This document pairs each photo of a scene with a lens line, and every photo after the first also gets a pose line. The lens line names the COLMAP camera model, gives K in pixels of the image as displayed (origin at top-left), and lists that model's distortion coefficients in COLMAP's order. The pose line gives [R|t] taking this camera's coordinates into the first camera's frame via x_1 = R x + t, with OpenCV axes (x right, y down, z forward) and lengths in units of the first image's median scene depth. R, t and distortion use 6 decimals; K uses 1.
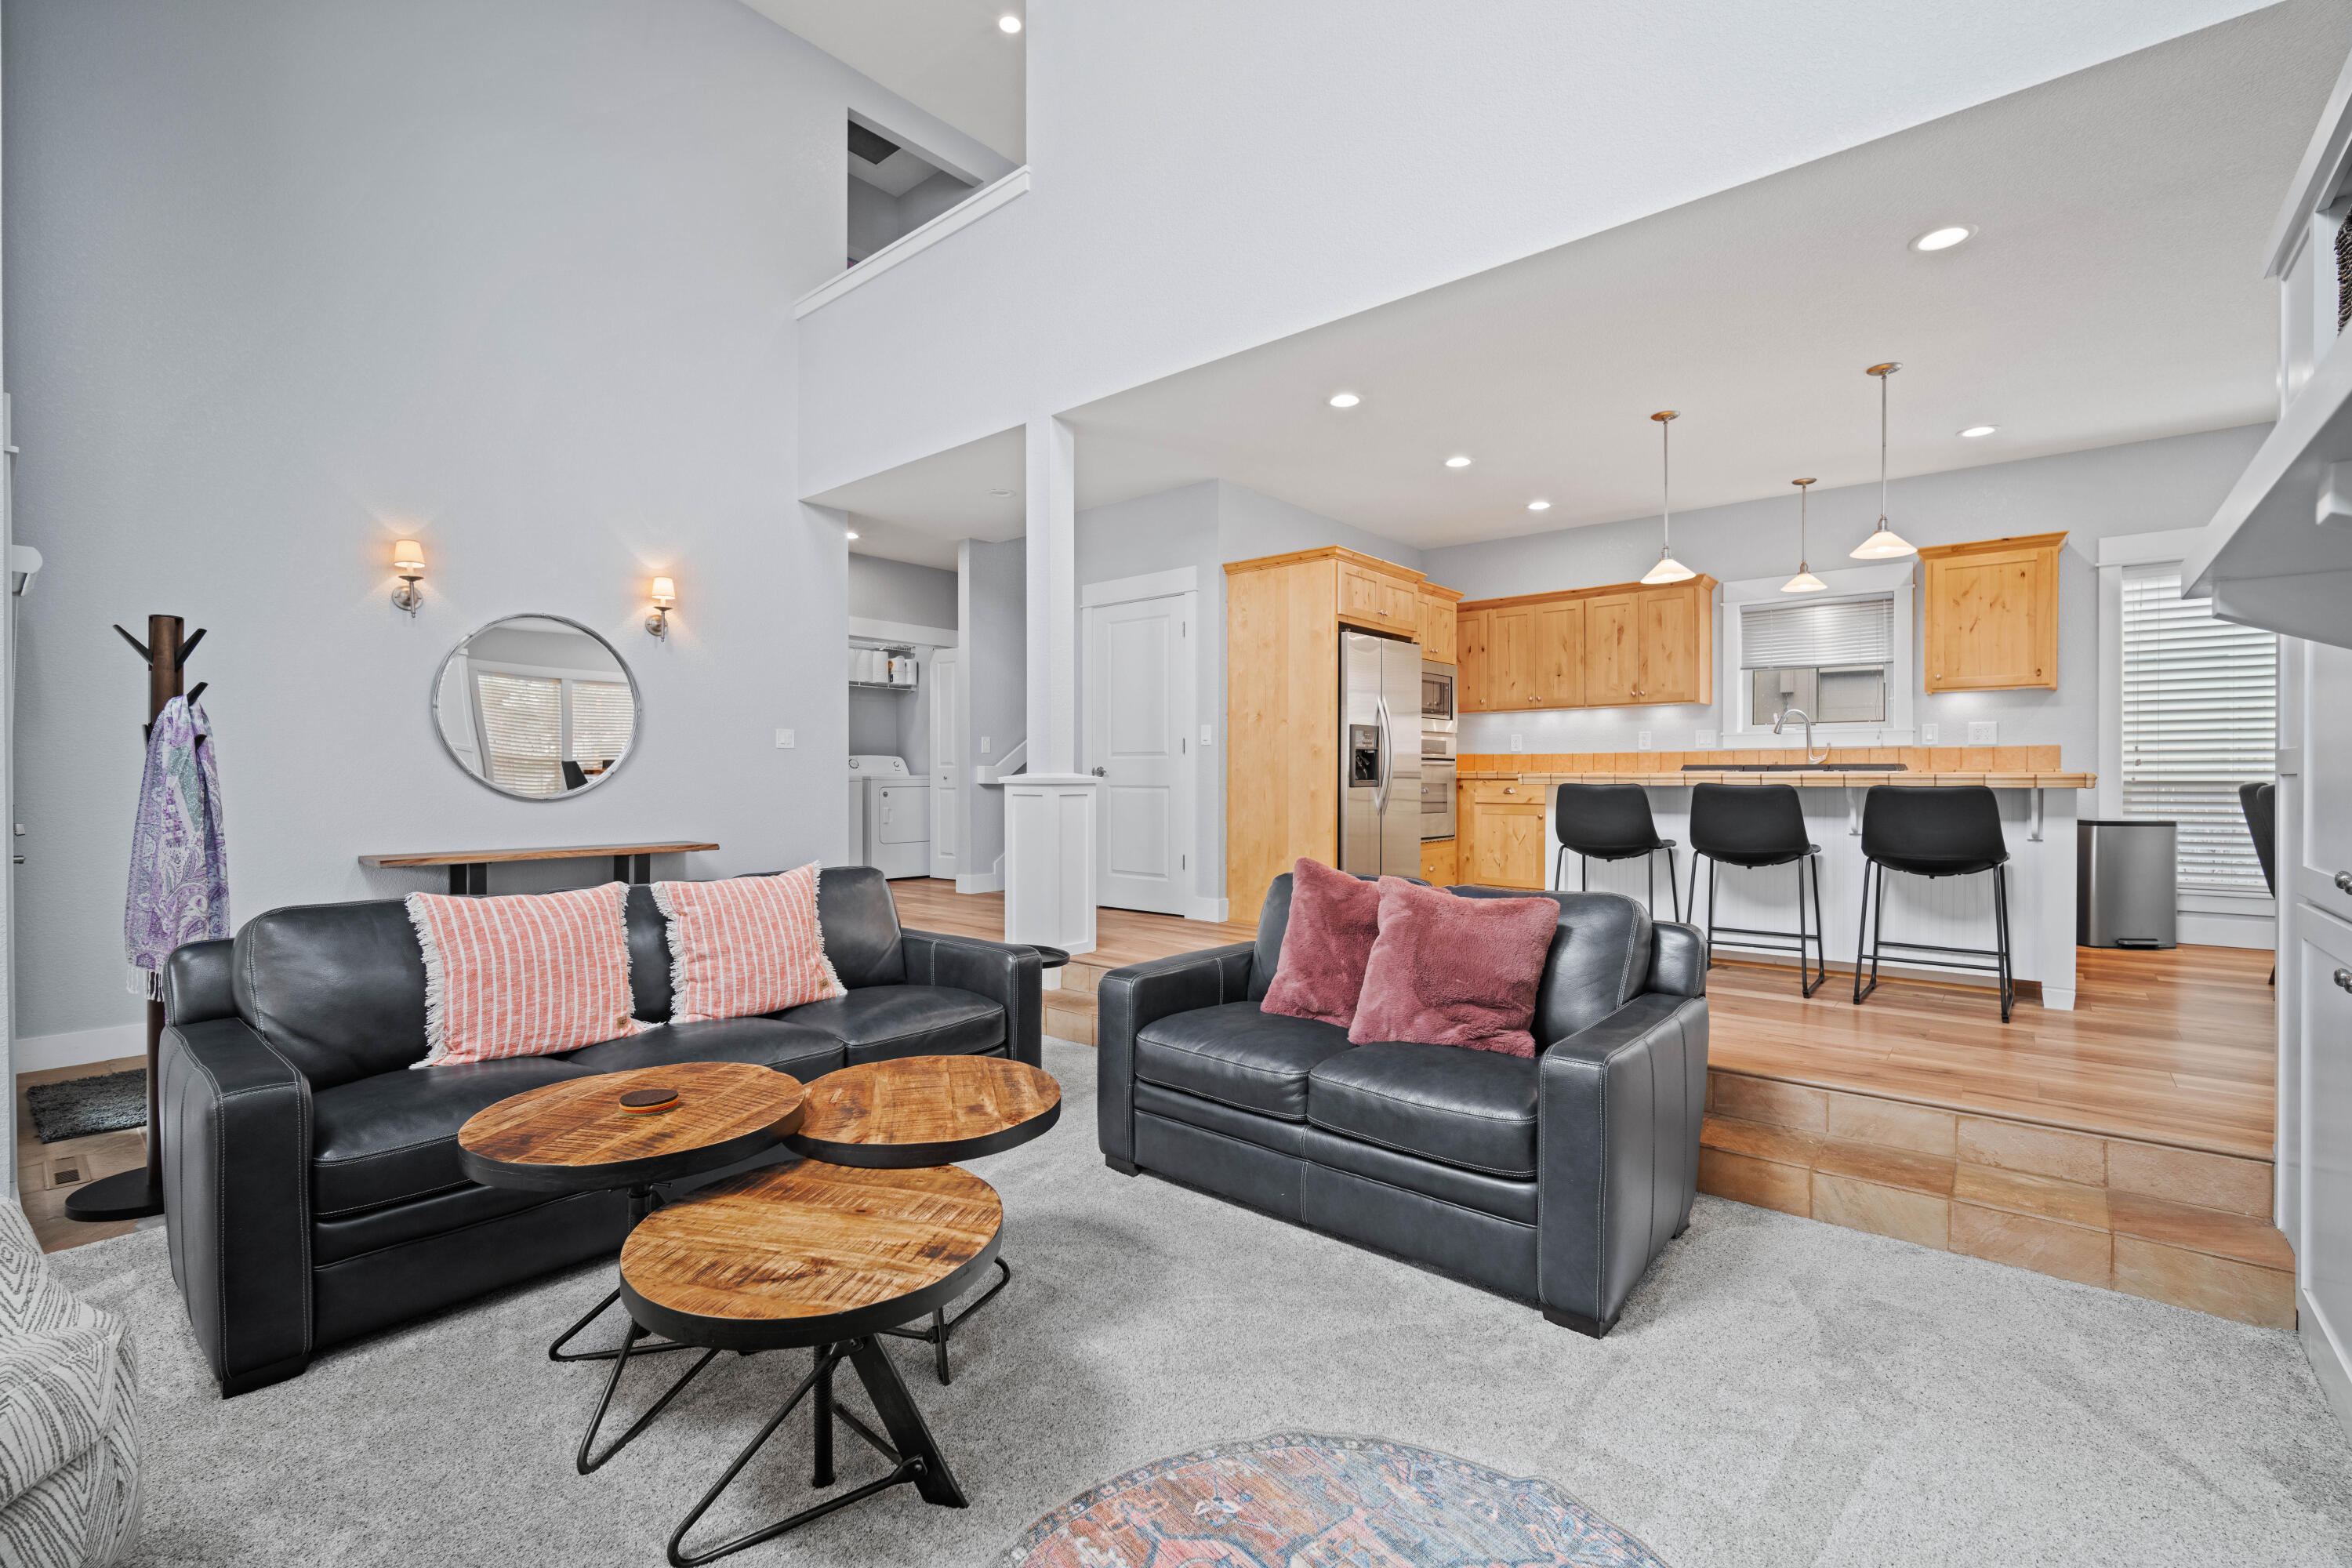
lens RADIAL K [[1025.6, 0, 1163.9], [0, 1025.6, 780.6], [0, 0, 1]] dist [-0.017046, 0.003891]
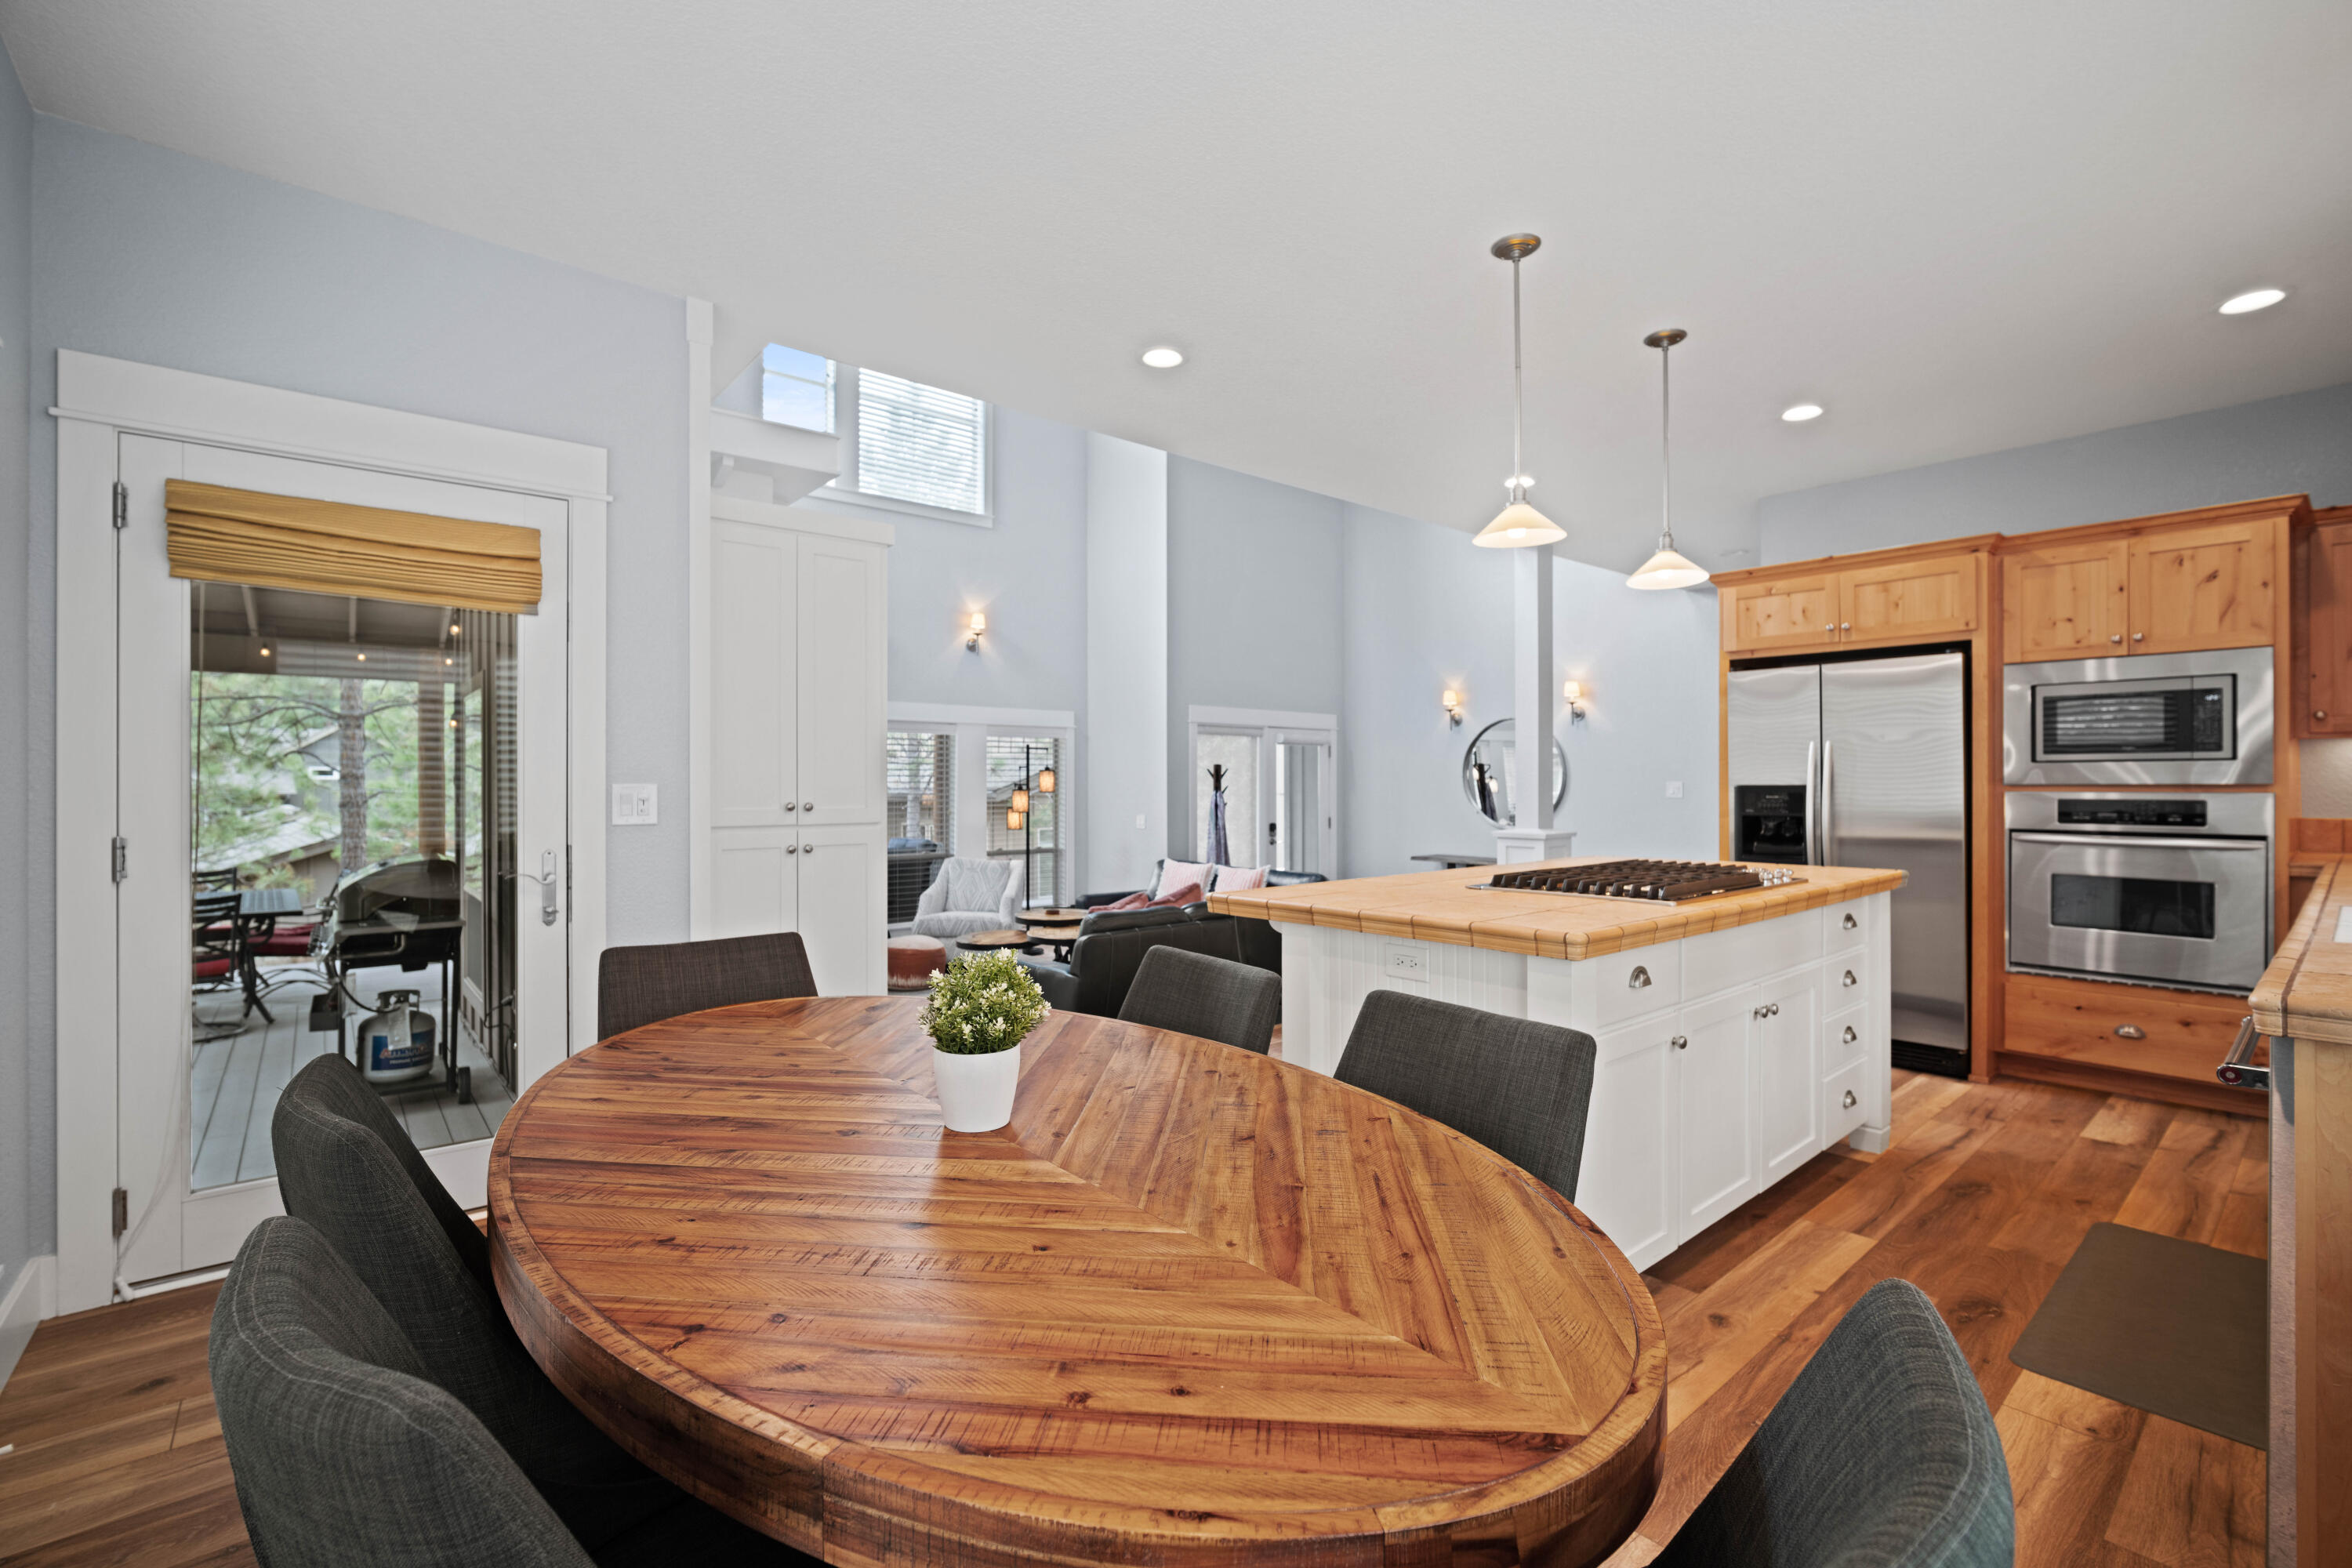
lens RADIAL K [[1025.6, 0, 1180.0], [0, 1025.6, 786.1], [0, 0, 1]] dist [-0.017046, 0.003891]
pose [[-0.155188, 0.004831, -0.987873, 1.059406], [-0.003036, 0.999981, 0.005367, -0.056932], [0.987880, 0.003832, -0.155171, 0.689979]]
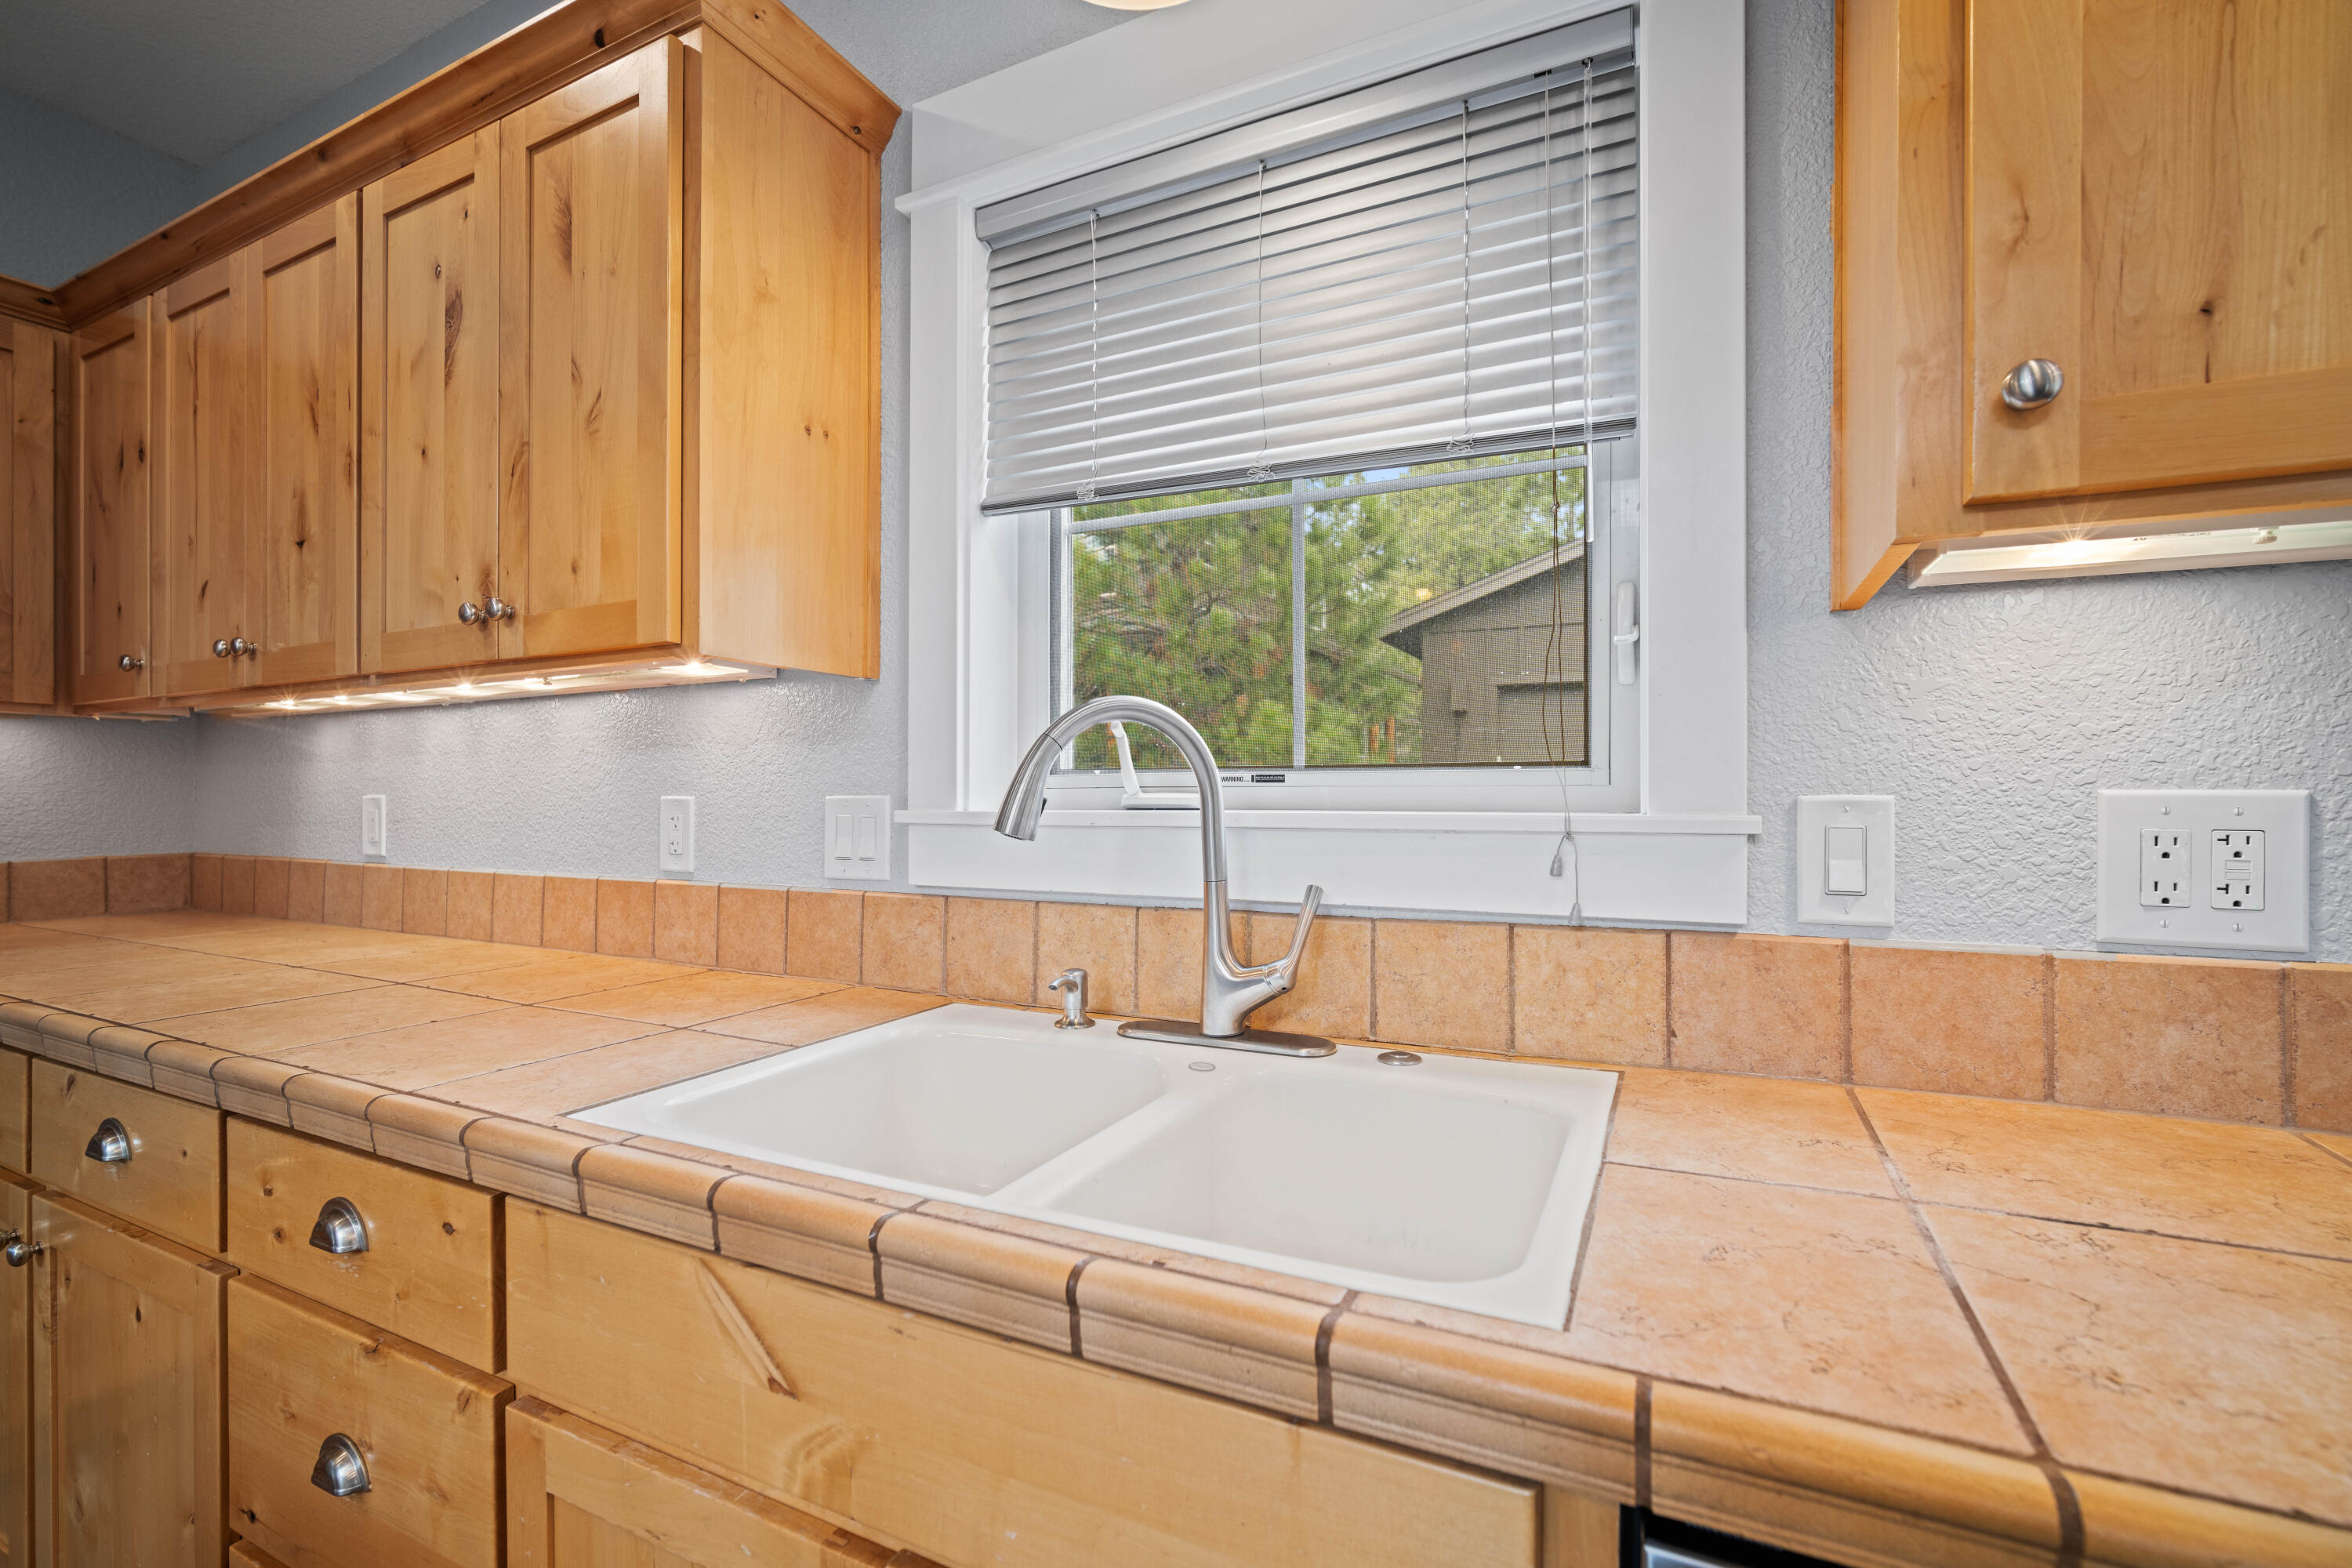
lens RADIAL K [[1025.6, 0, 1174.9], [0, 1025.6, 789.4], [0, 0, 1]] dist [-0.017046, 0.003891]
pose [[0.968378, -0.000877, 0.249487, 0.638761], [0.002918, 0.999965, -0.007810, -0.057454], [-0.249471, 0.008291, 0.968347, 0.909350]]
